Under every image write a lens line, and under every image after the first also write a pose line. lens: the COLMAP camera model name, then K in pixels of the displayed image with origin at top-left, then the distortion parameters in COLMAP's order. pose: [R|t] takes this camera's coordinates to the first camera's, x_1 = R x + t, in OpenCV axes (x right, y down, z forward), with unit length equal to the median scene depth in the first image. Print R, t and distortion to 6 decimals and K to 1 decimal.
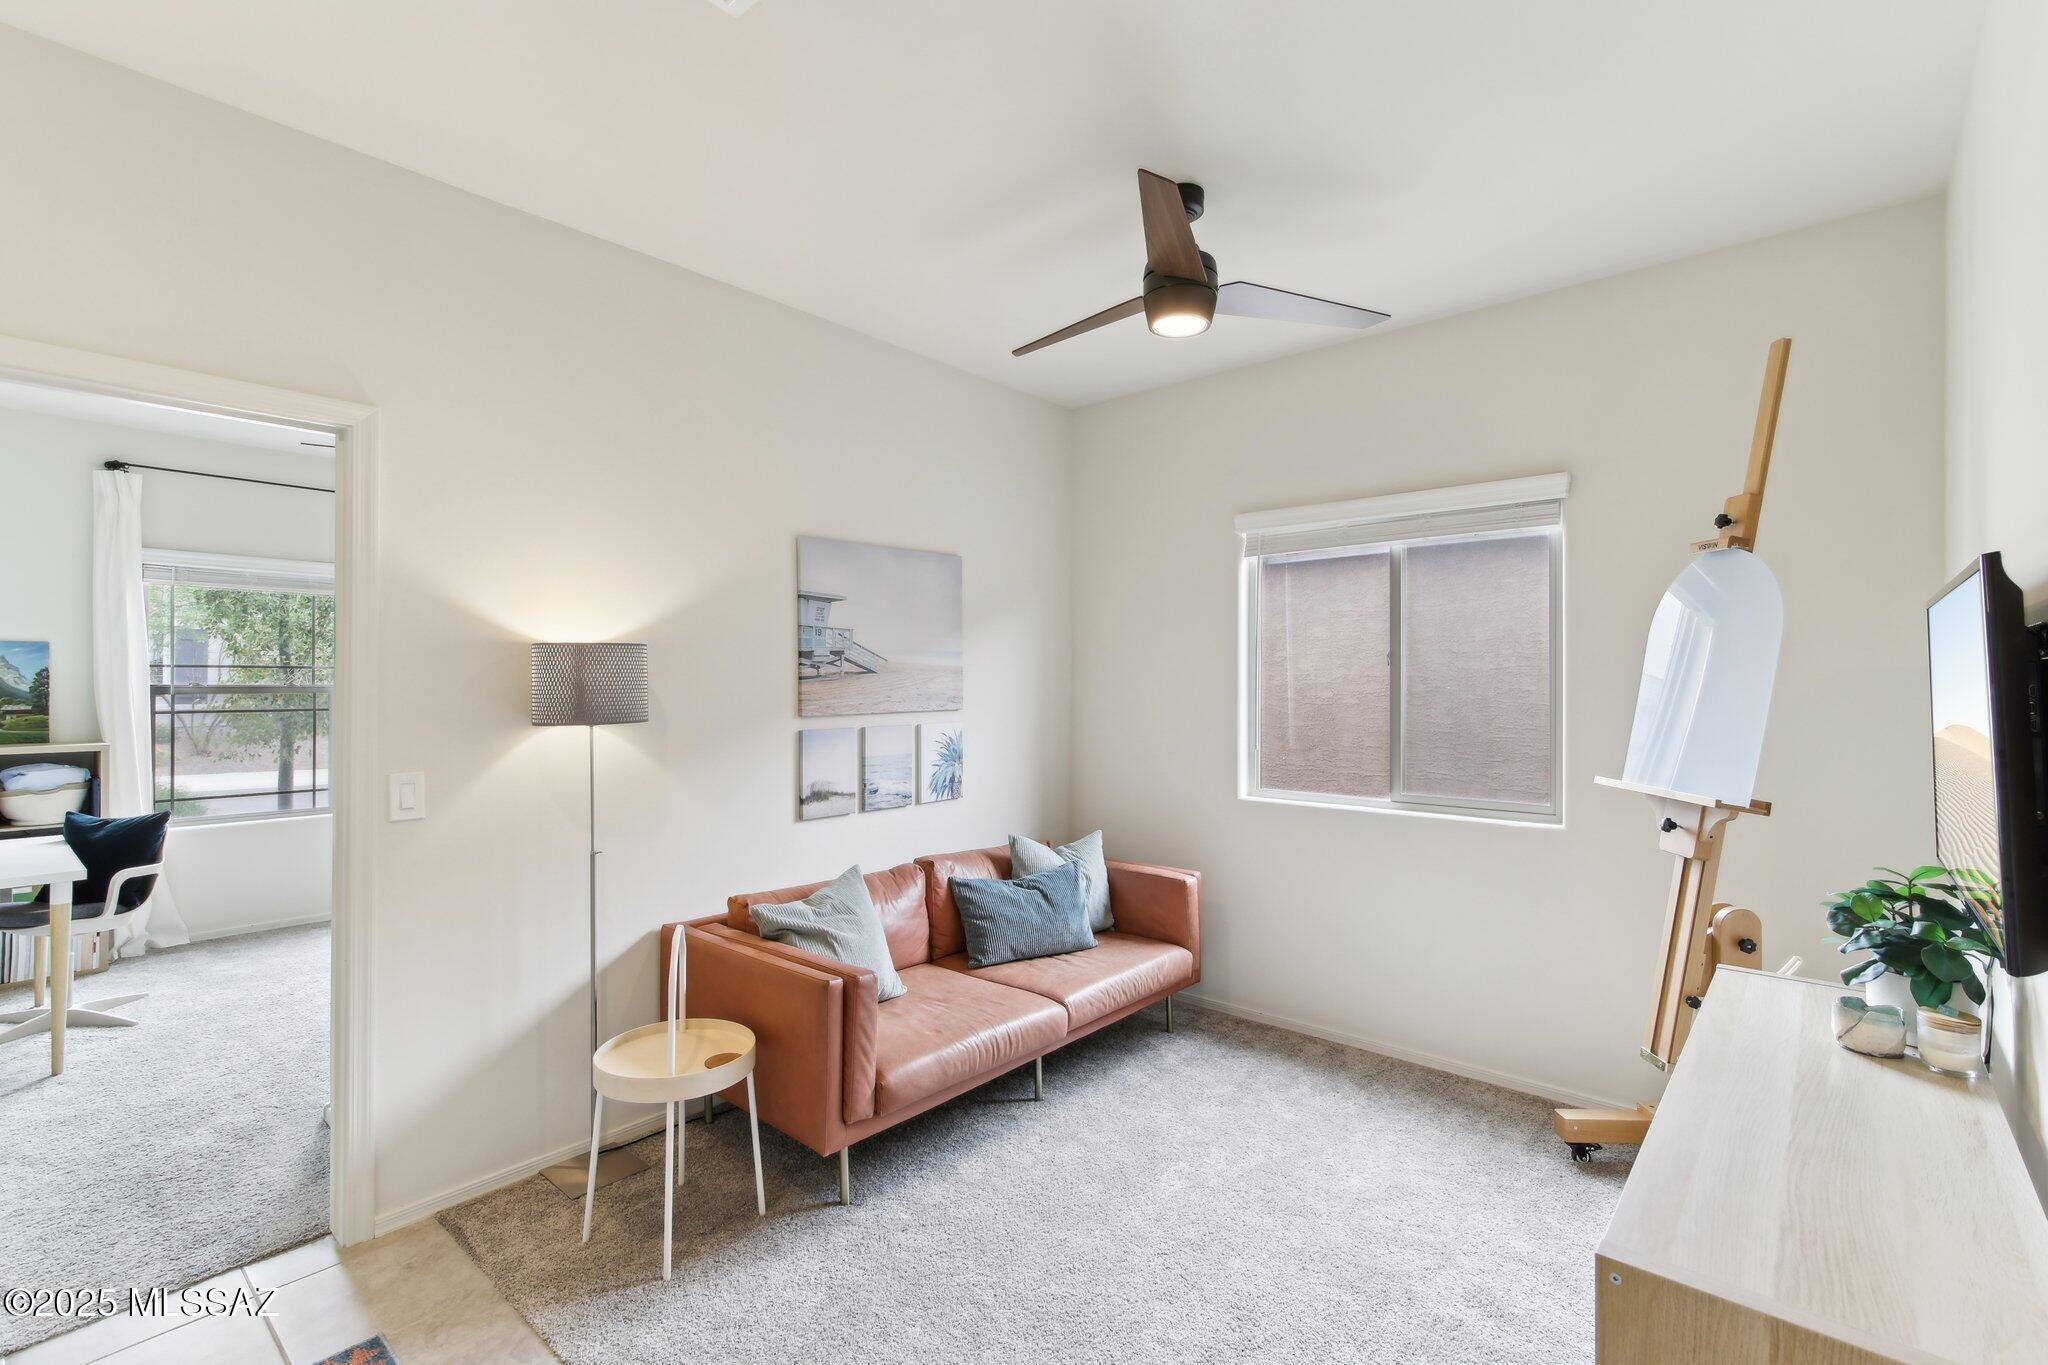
lens RADIAL K [[932.9, 0, 1024.0], [0, 932.9, 682.5], [0, 0, 1]] dist [0.002326, 0.000612]
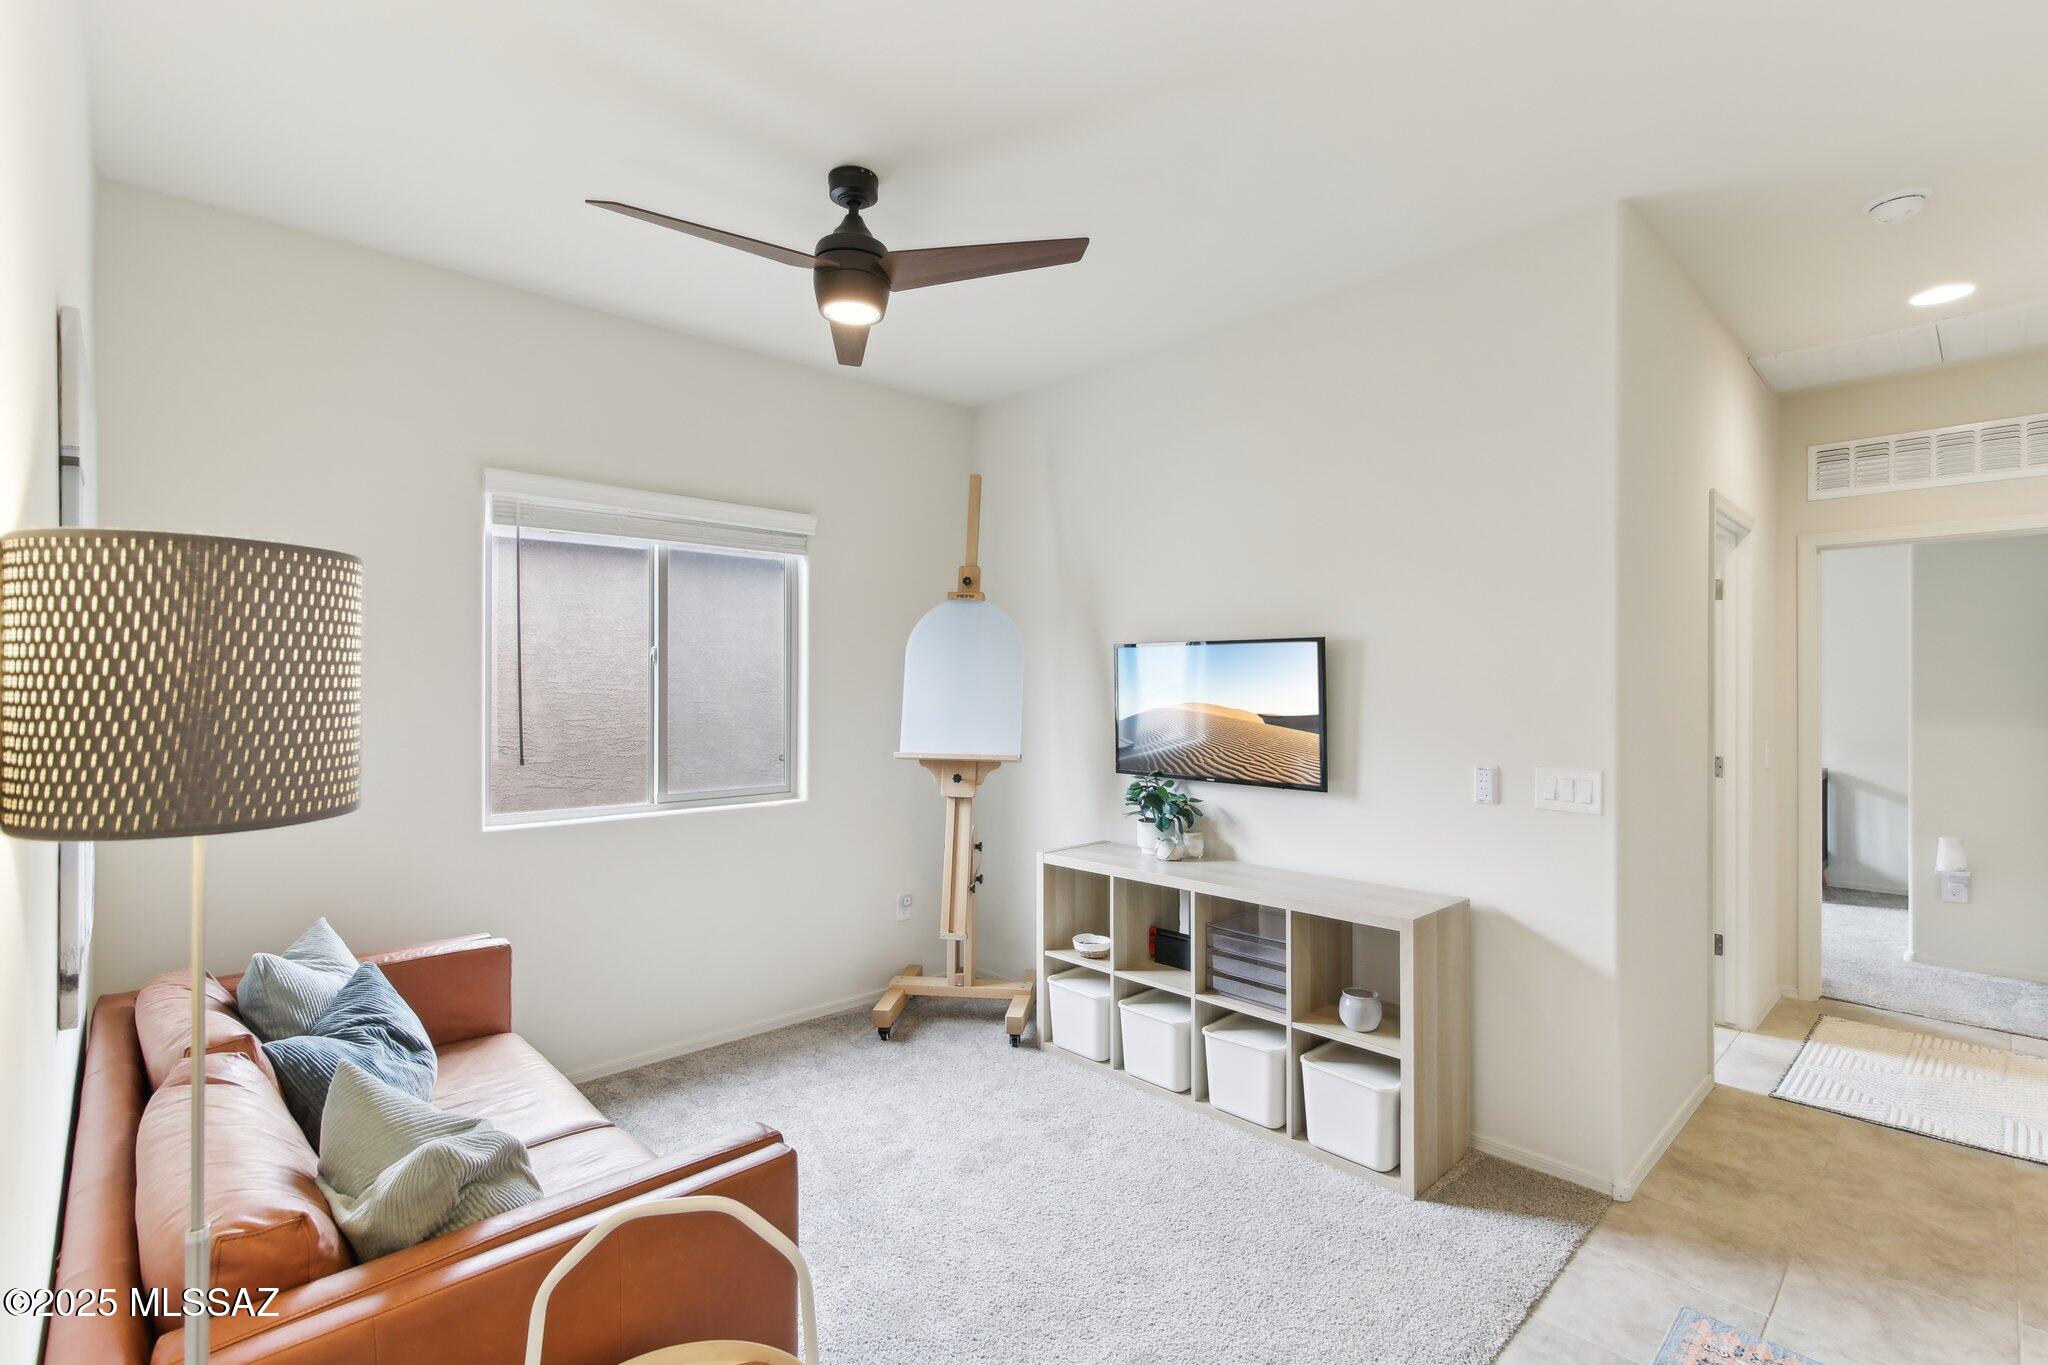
lens RADIAL K [[932.9, 0, 1024.0], [0, 932.9, 682.5], [0, 0, 1]] dist [0.002326, 0.000612]
pose [[0.080834, 0.002523, 0.996724, -0.564621], [-0.001371, 0.999996, -0.002420, 0.001677], [-0.996727, -0.001171, 0.080838, 0.537673]]
